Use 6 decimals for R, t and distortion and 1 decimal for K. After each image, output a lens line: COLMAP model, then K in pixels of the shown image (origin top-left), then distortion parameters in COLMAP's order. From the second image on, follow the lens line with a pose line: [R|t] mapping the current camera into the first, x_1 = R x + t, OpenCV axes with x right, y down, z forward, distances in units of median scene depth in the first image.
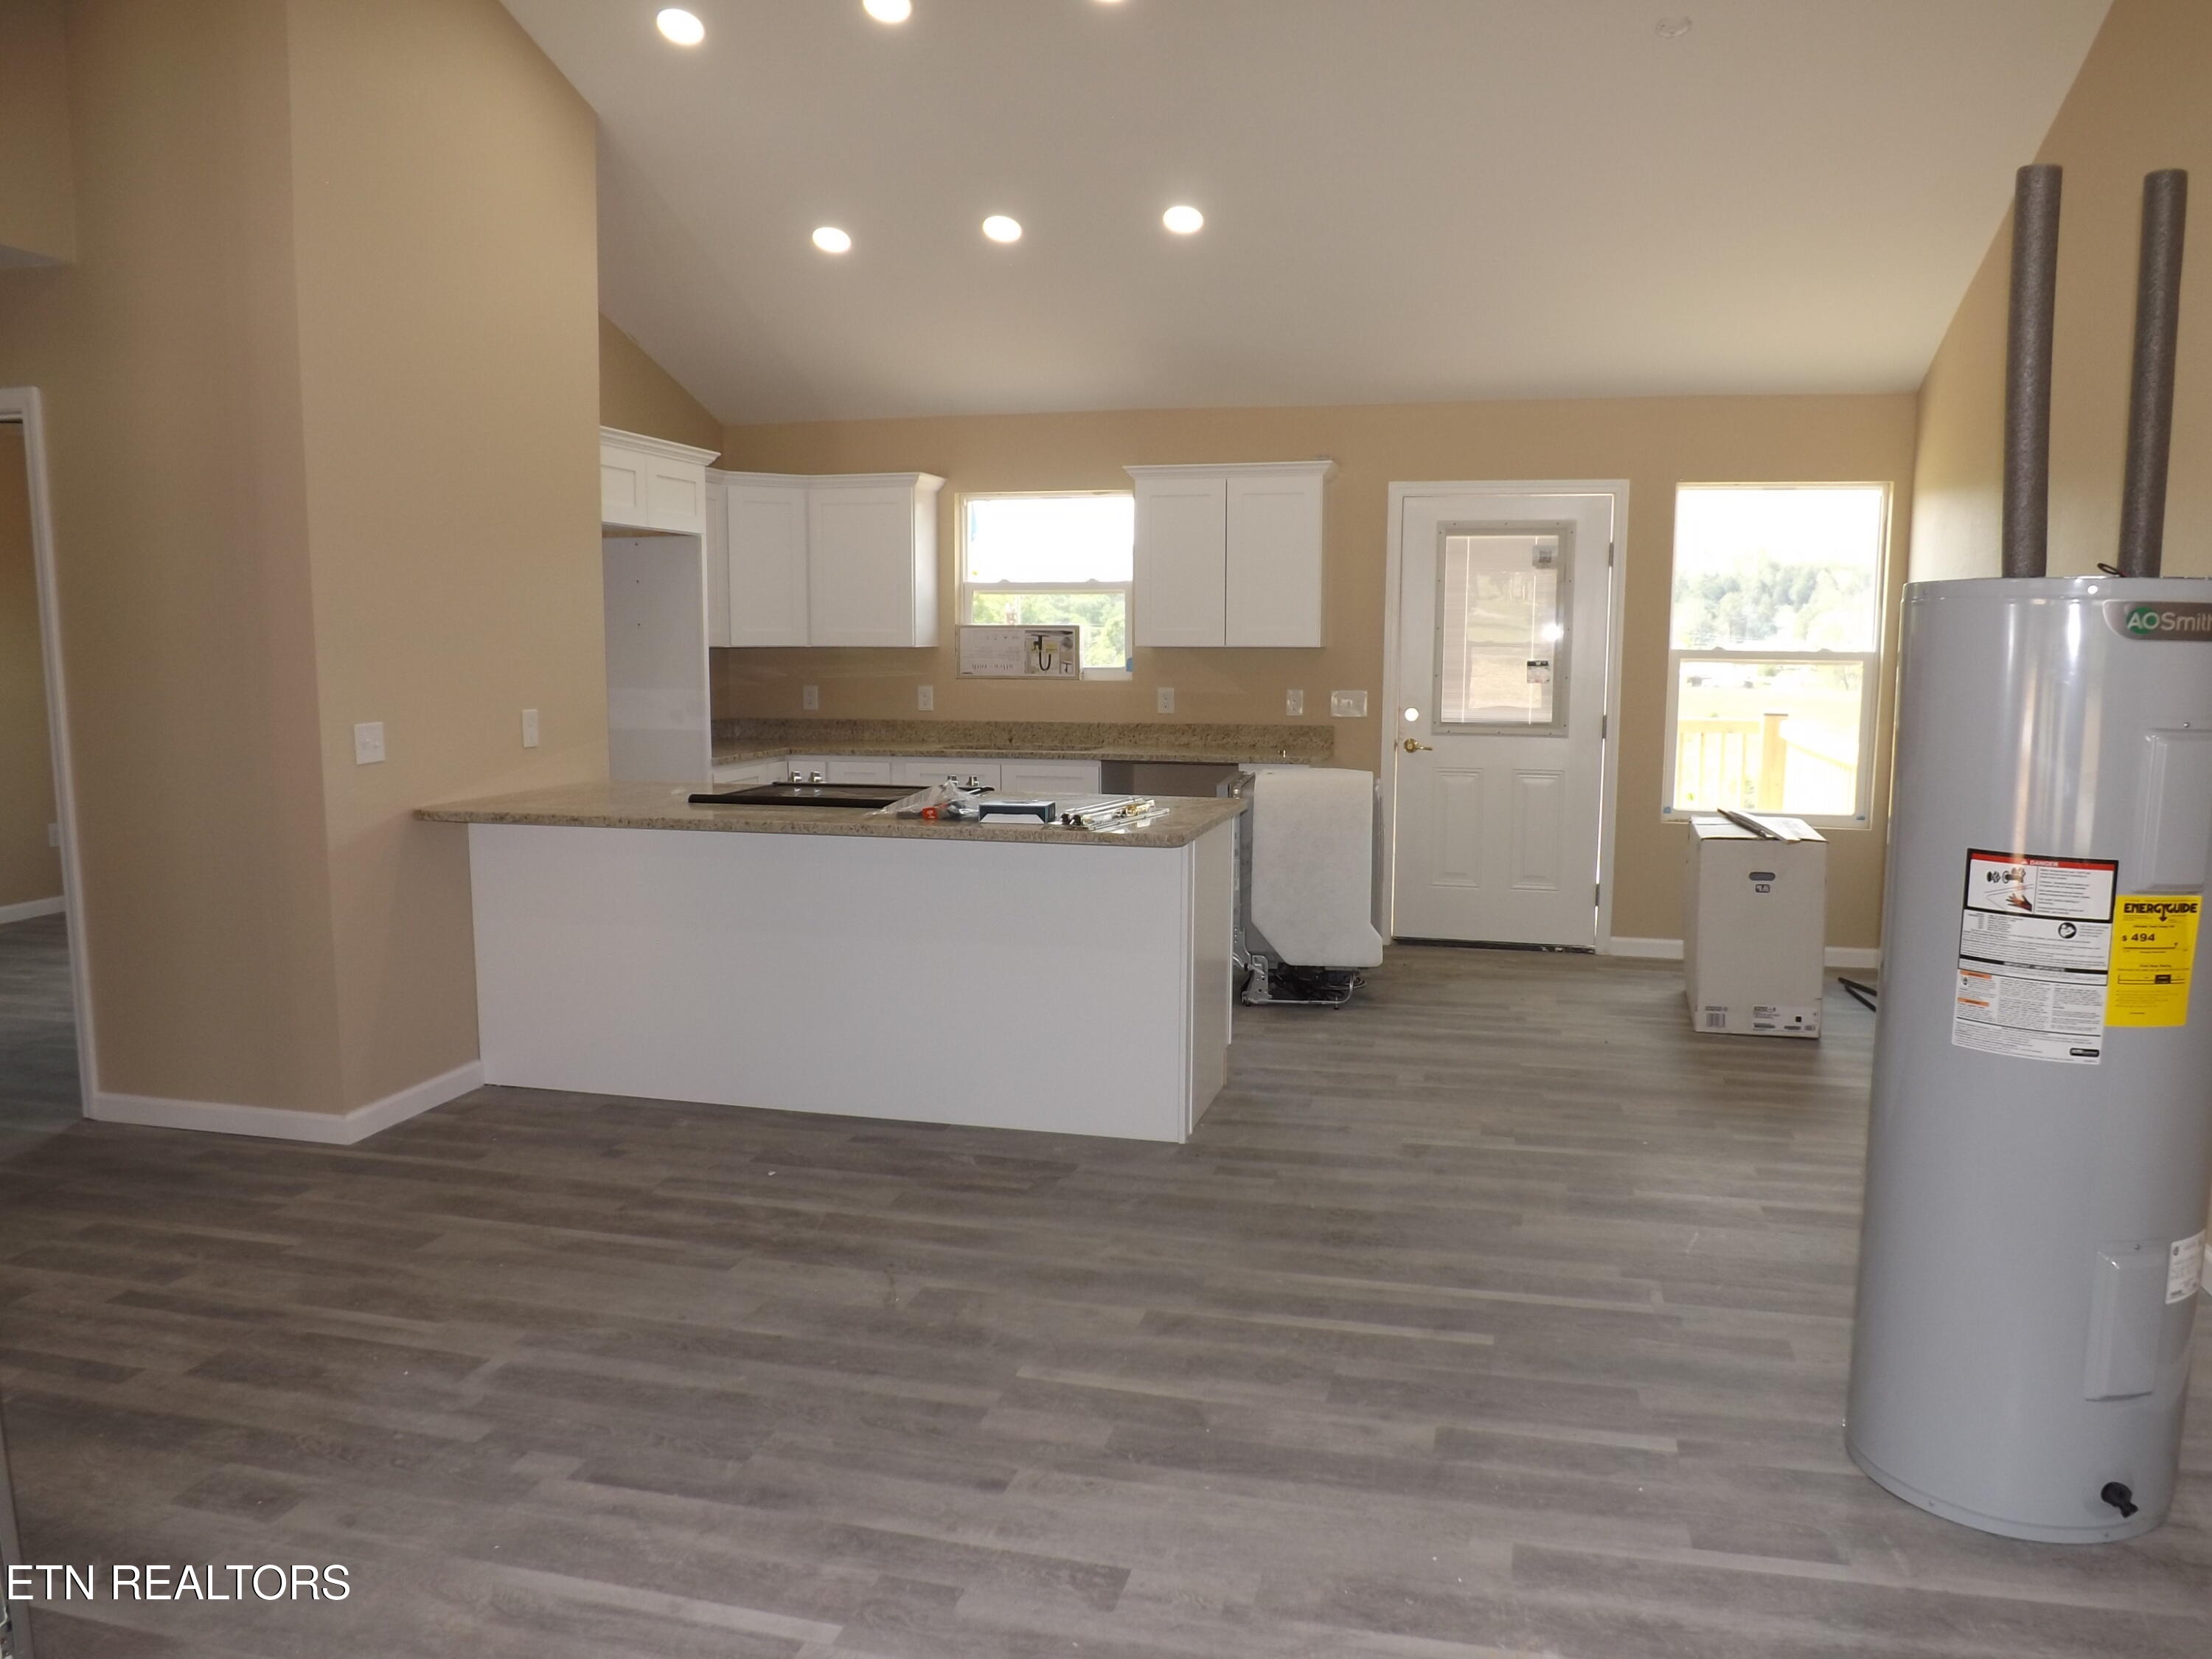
lens RADIAL K [[1585.2, 0, 1145.9], [0, 1585.2, 859.1], [0, 0, 1]] dist [-0.049642, 0.001703]
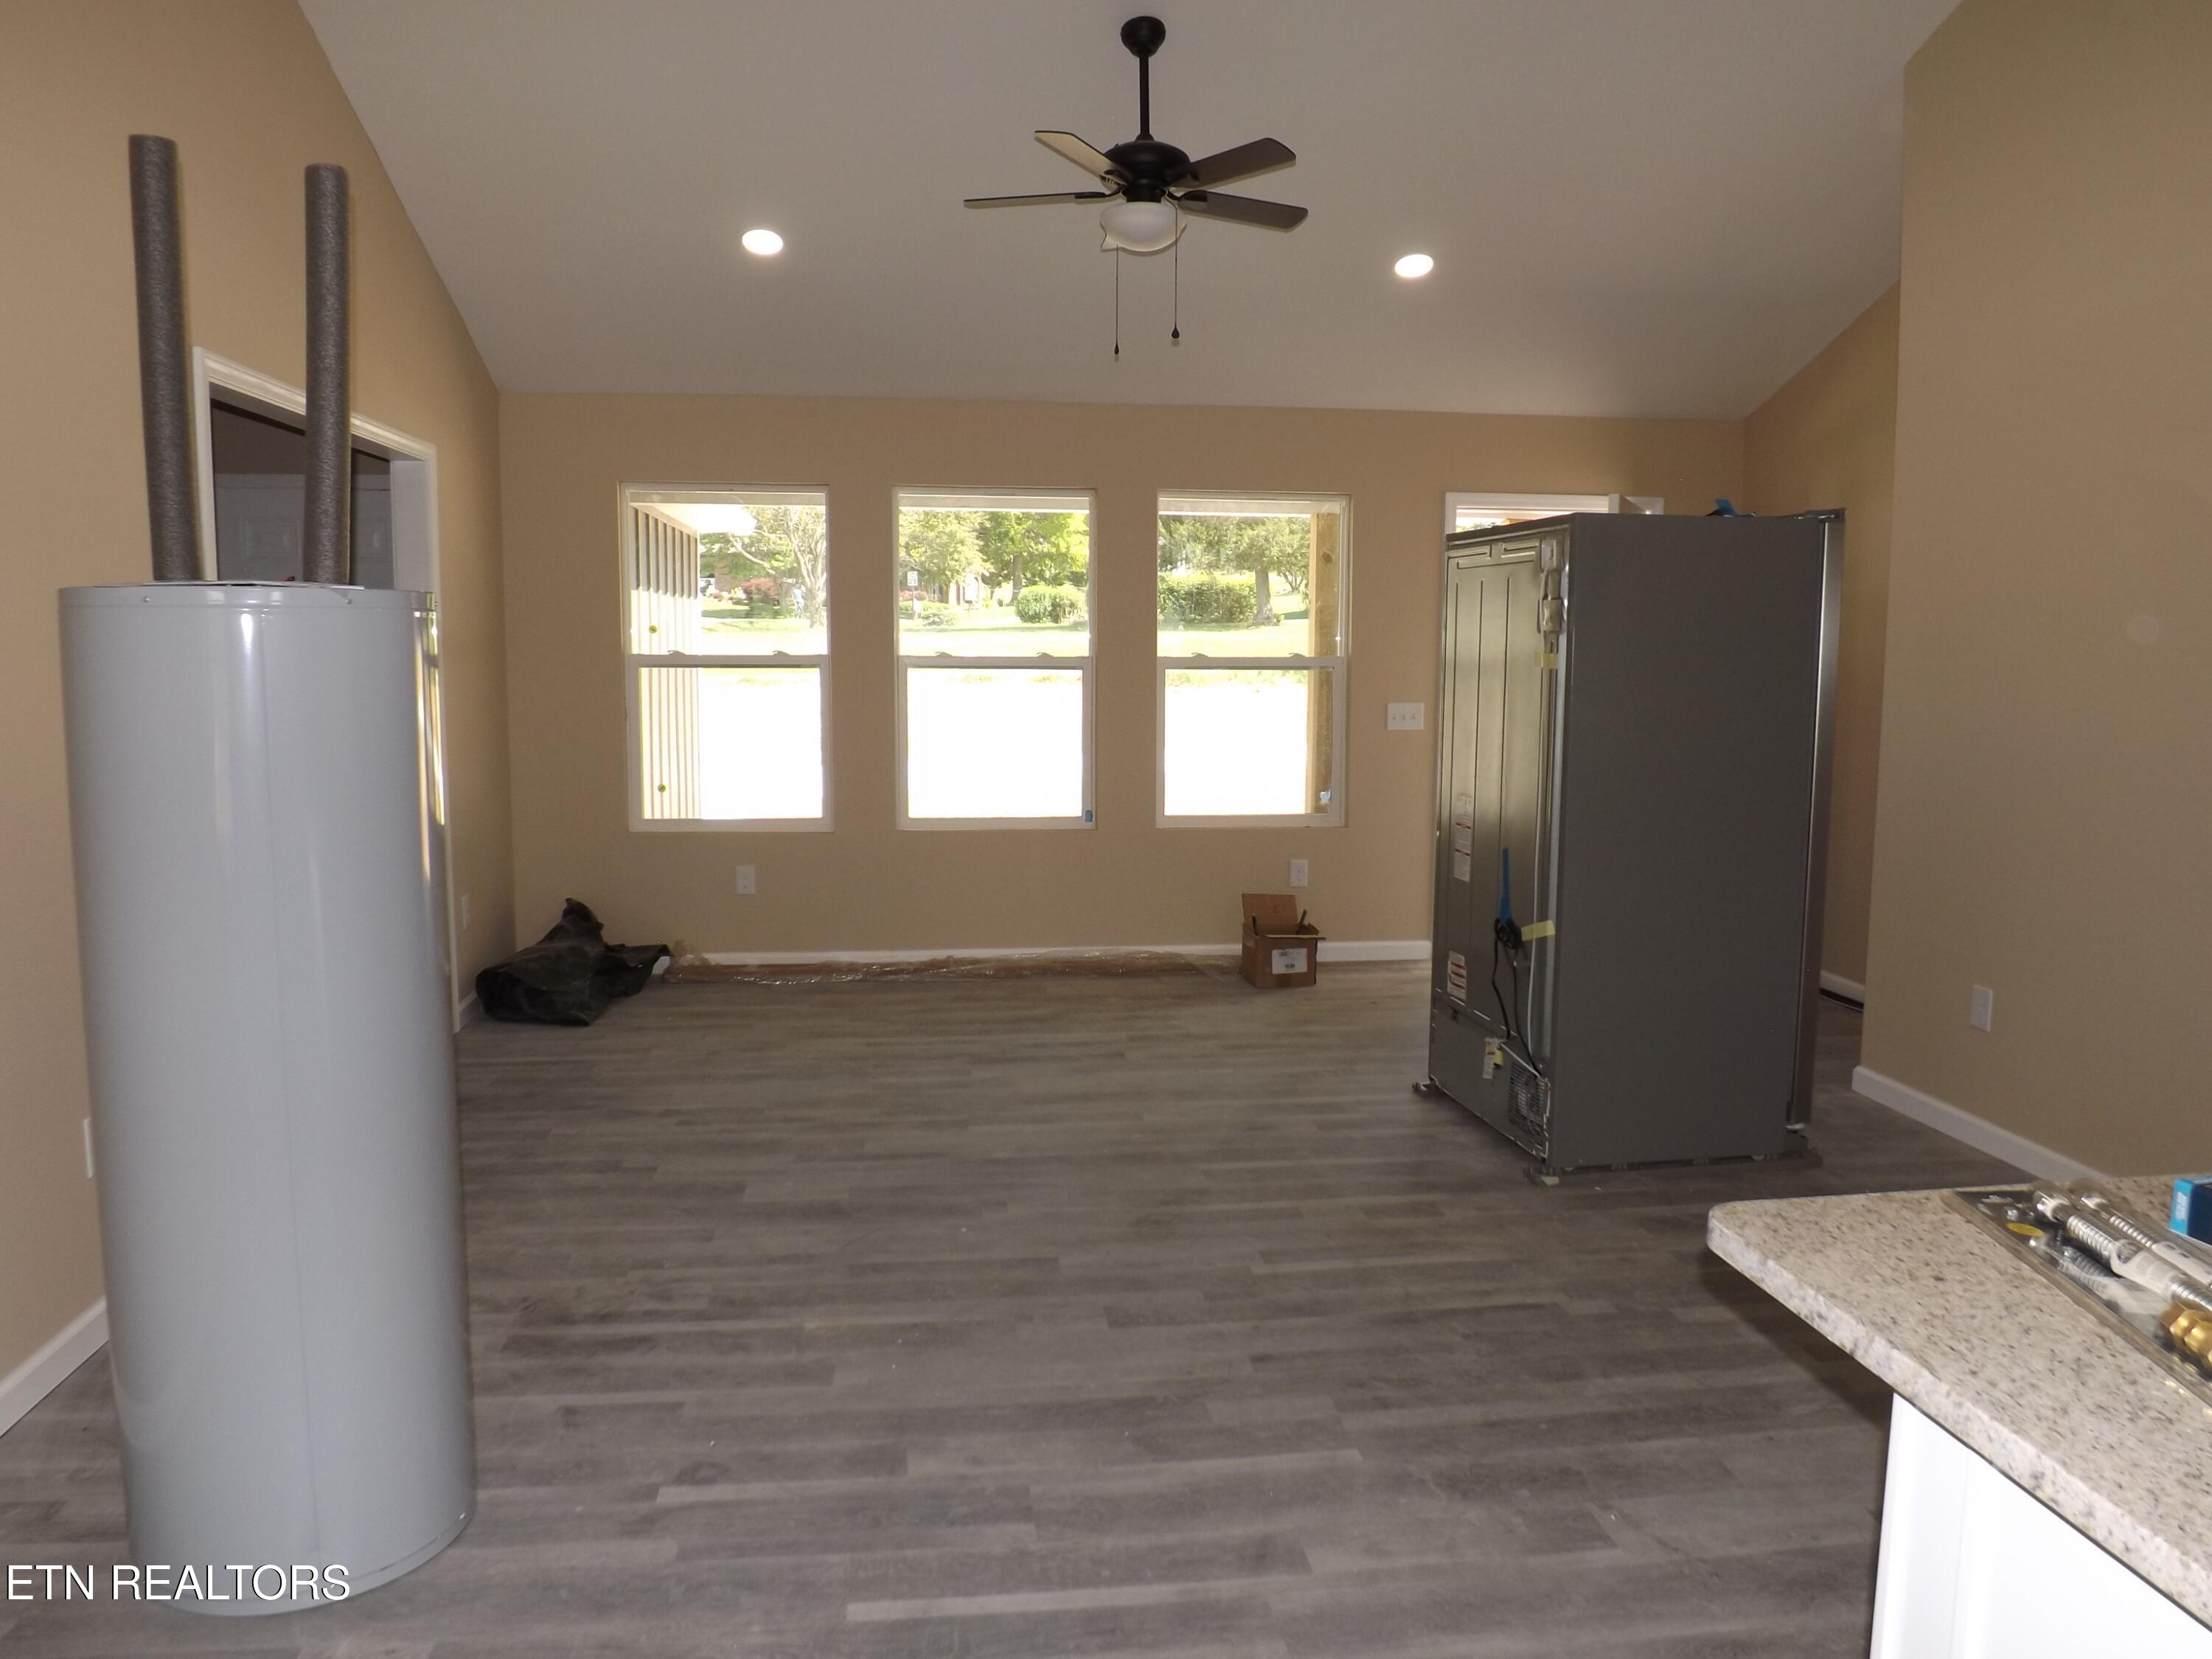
lens RADIAL K [[1569.8, 0, 1106.0], [0, 1569.8, 829.5], [0, 0, 1]] dist [-0.060193, 0.000566]
pose [[-0.932576, 0.036328, -0.359142, 0.389957], [-0.058705, 0.966414, 0.250195, -0.258462], [0.356169, 0.254409, -0.899122, 1.761686]]
